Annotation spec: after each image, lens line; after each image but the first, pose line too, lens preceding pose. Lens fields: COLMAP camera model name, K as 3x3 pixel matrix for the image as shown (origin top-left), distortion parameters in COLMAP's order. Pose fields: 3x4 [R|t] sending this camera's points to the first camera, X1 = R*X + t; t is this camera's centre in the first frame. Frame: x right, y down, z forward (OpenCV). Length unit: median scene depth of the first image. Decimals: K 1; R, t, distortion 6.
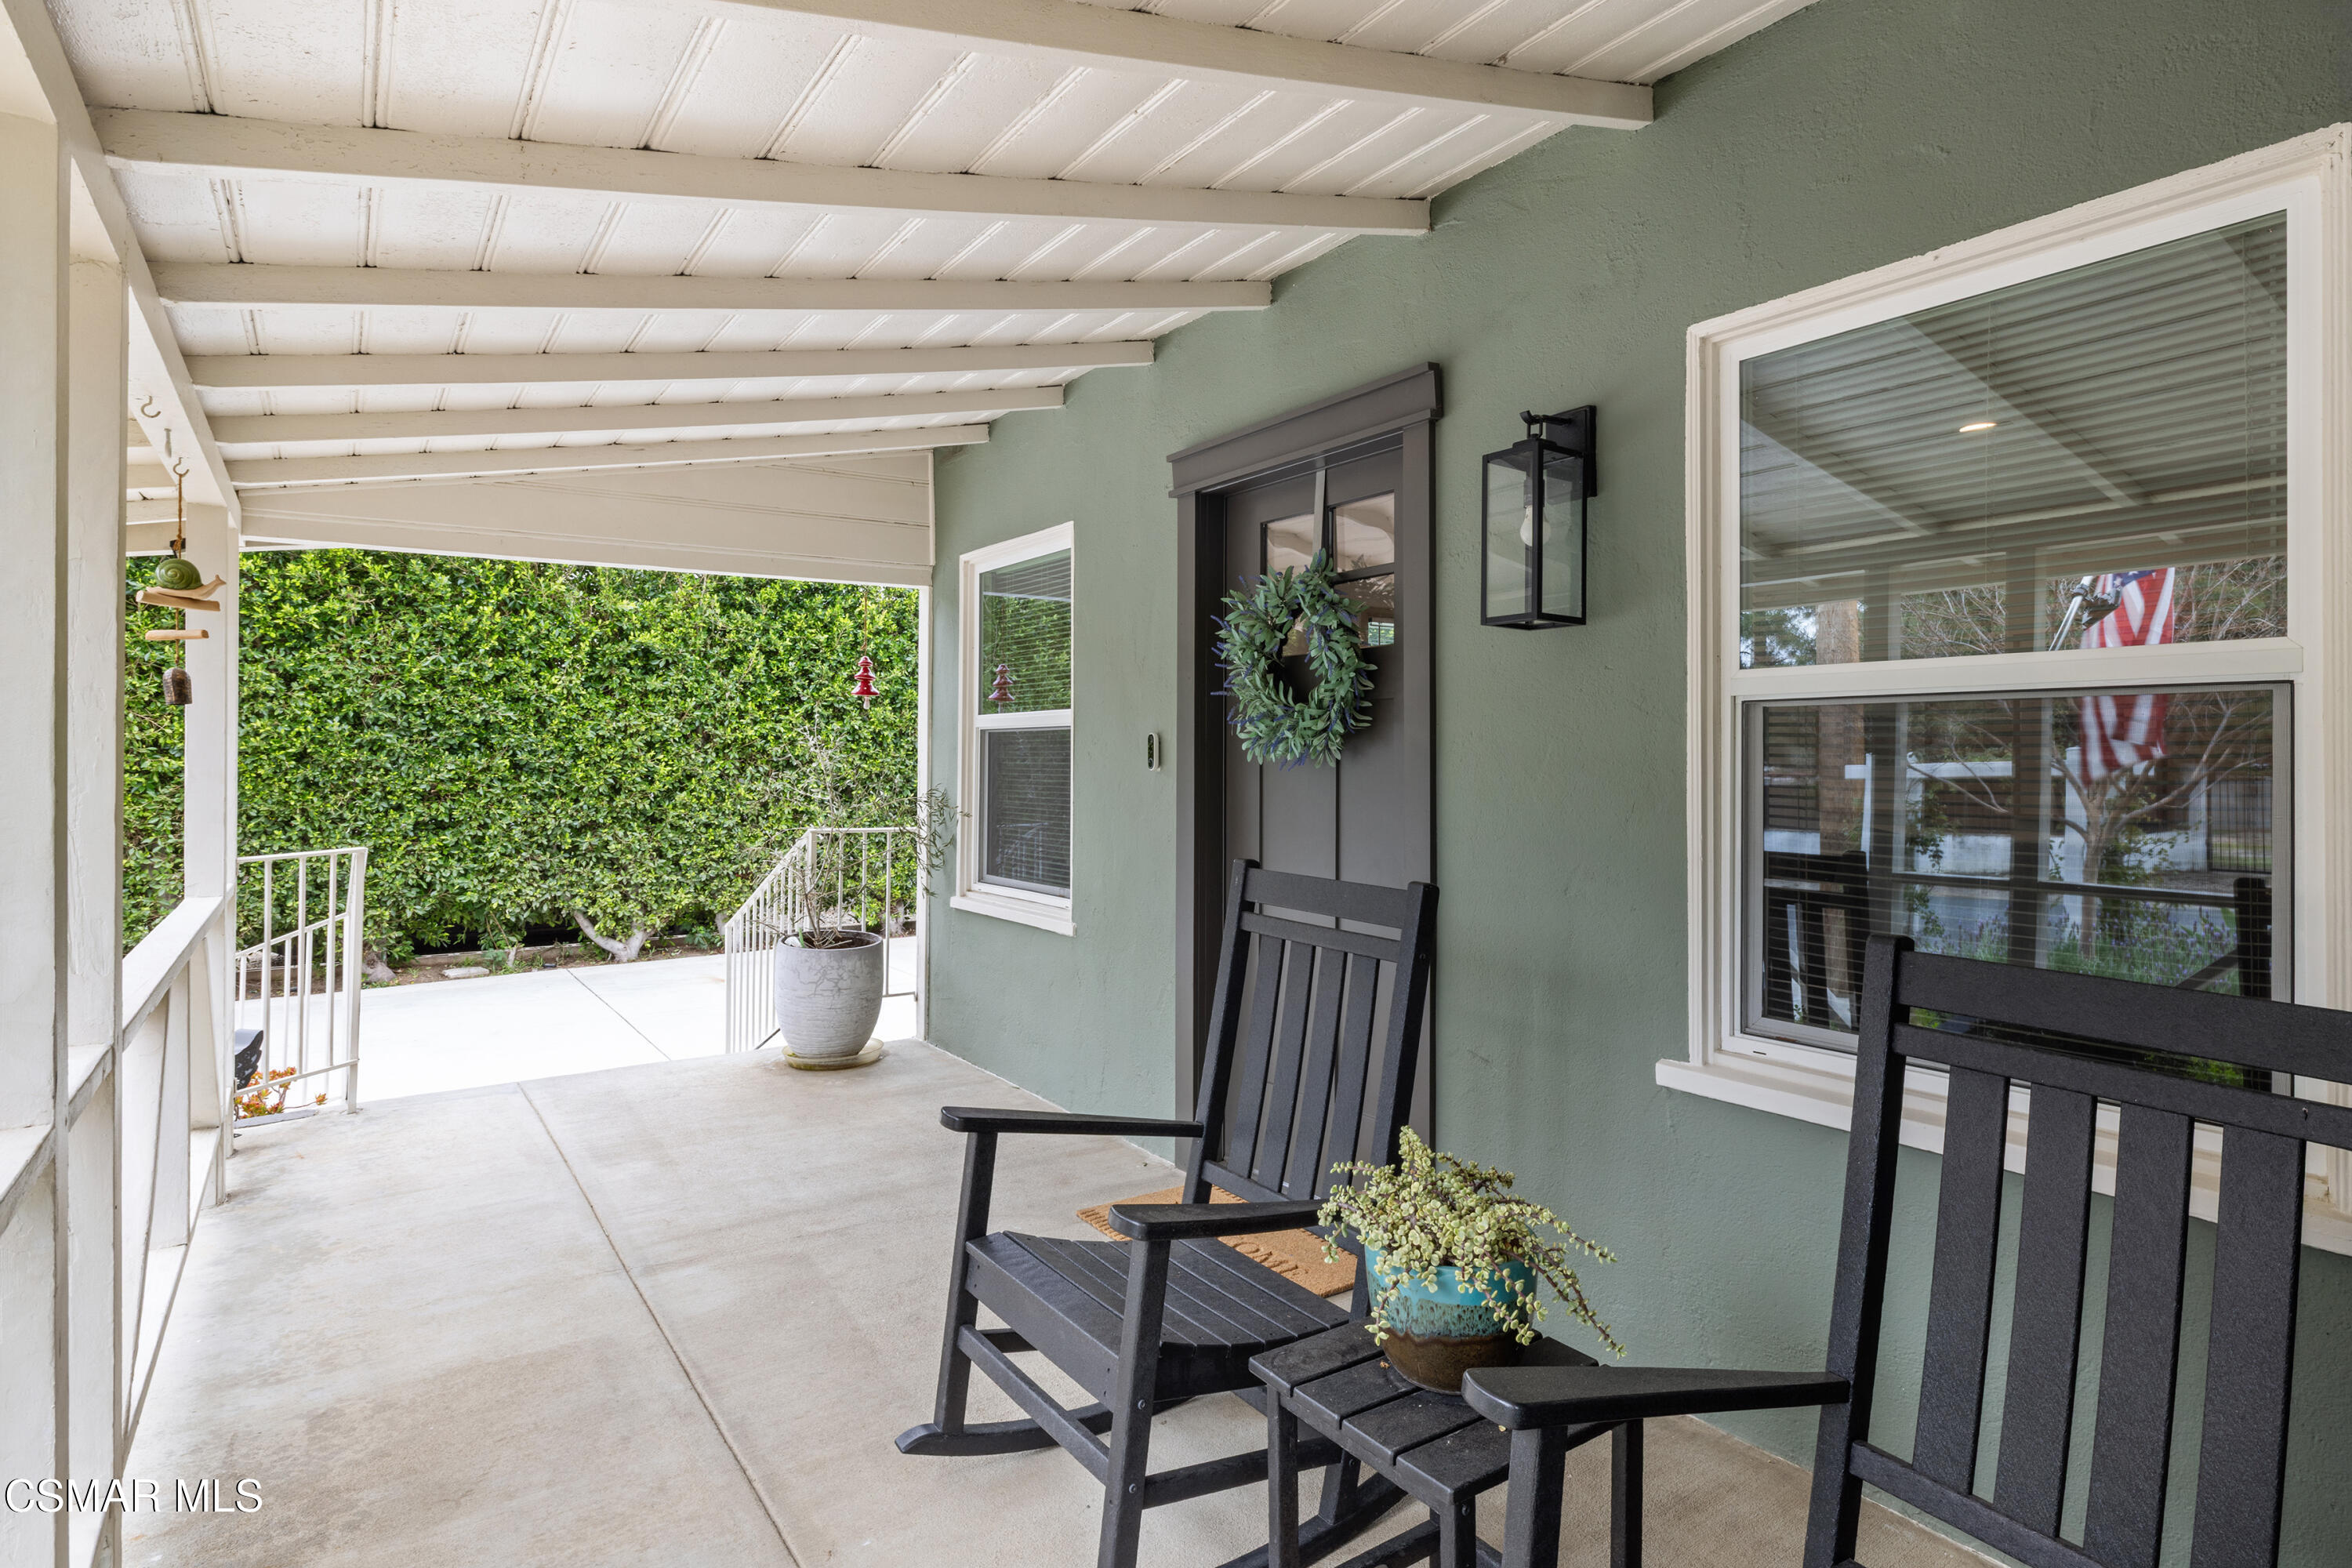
lens RADIAL K [[1199.2, 0, 1184.7], [0, 1199.2, 768.3], [0, 0, 1]] dist [-0.000027, -0.000242]
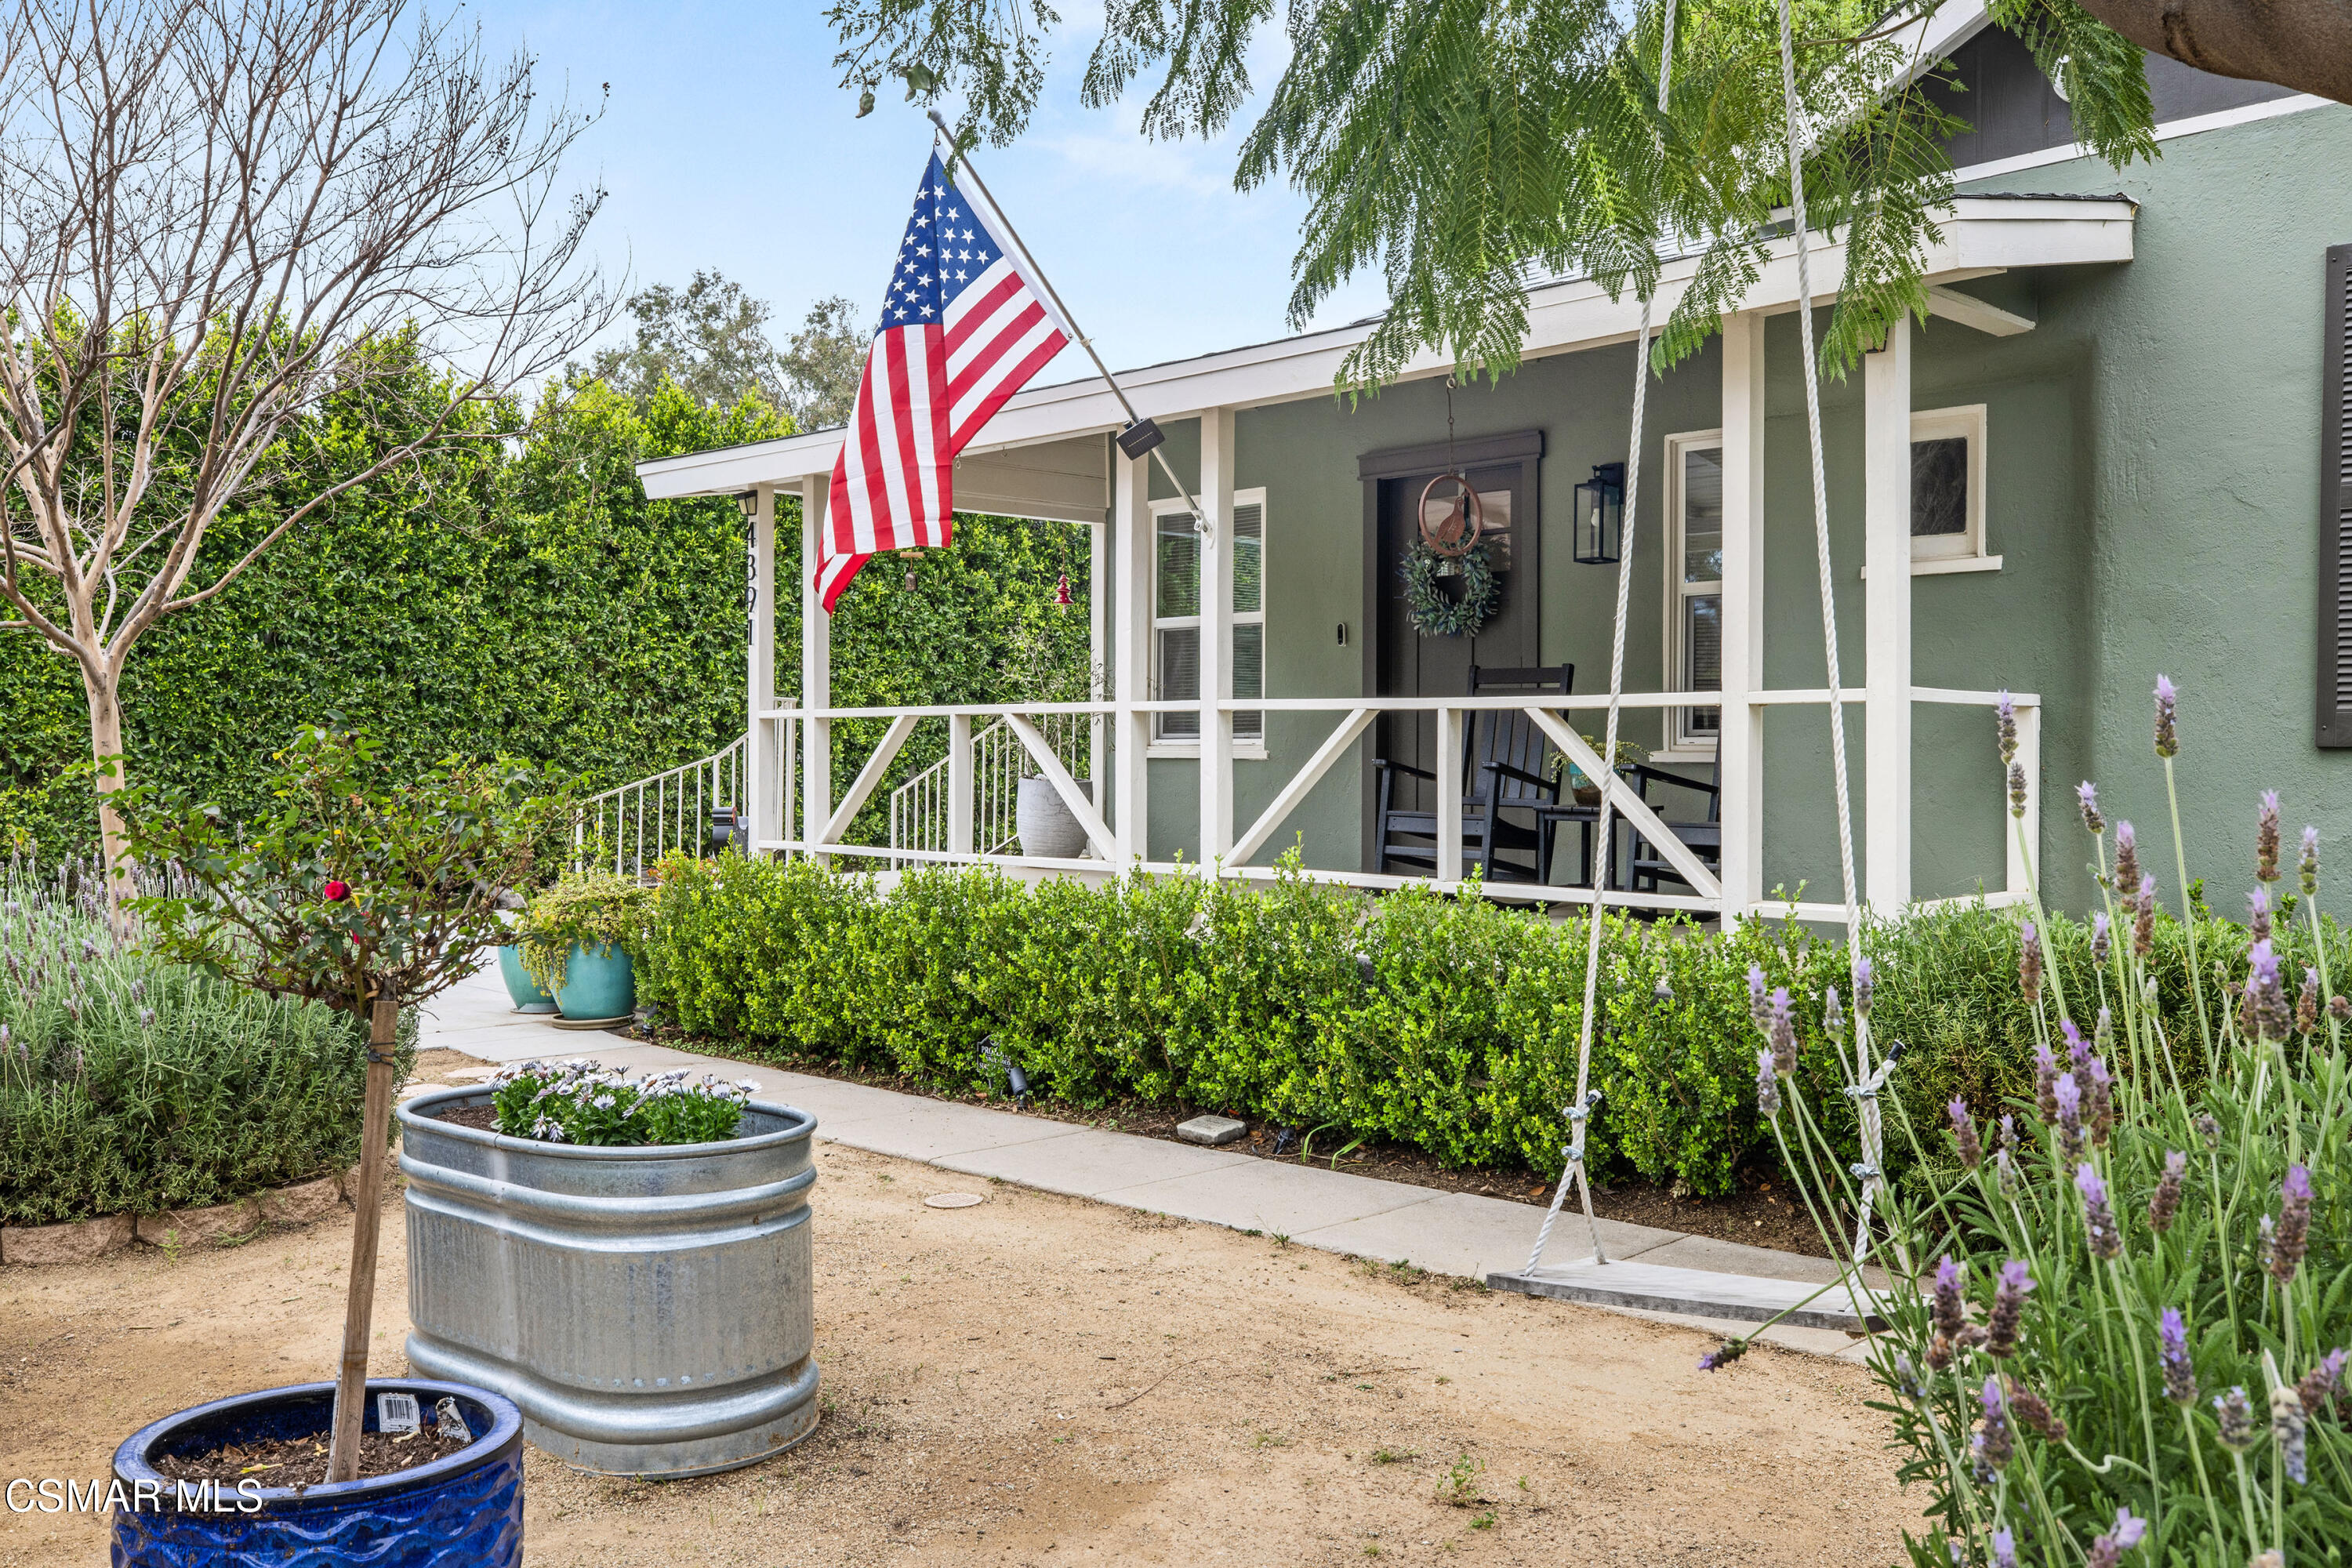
lens RADIAL K [[1798.6, 0, 1153.6], [0, 1798.6, 780.2], [0, 0, 1]] dist [0.020019, 0.002007]
pose [[0.985309, -0.004058, 0.170732, -0.234634], [0.002455, 0.999951, 0.009599, 0.053850], [-0.170763, -0.009039, 0.985271, -0.462411]]
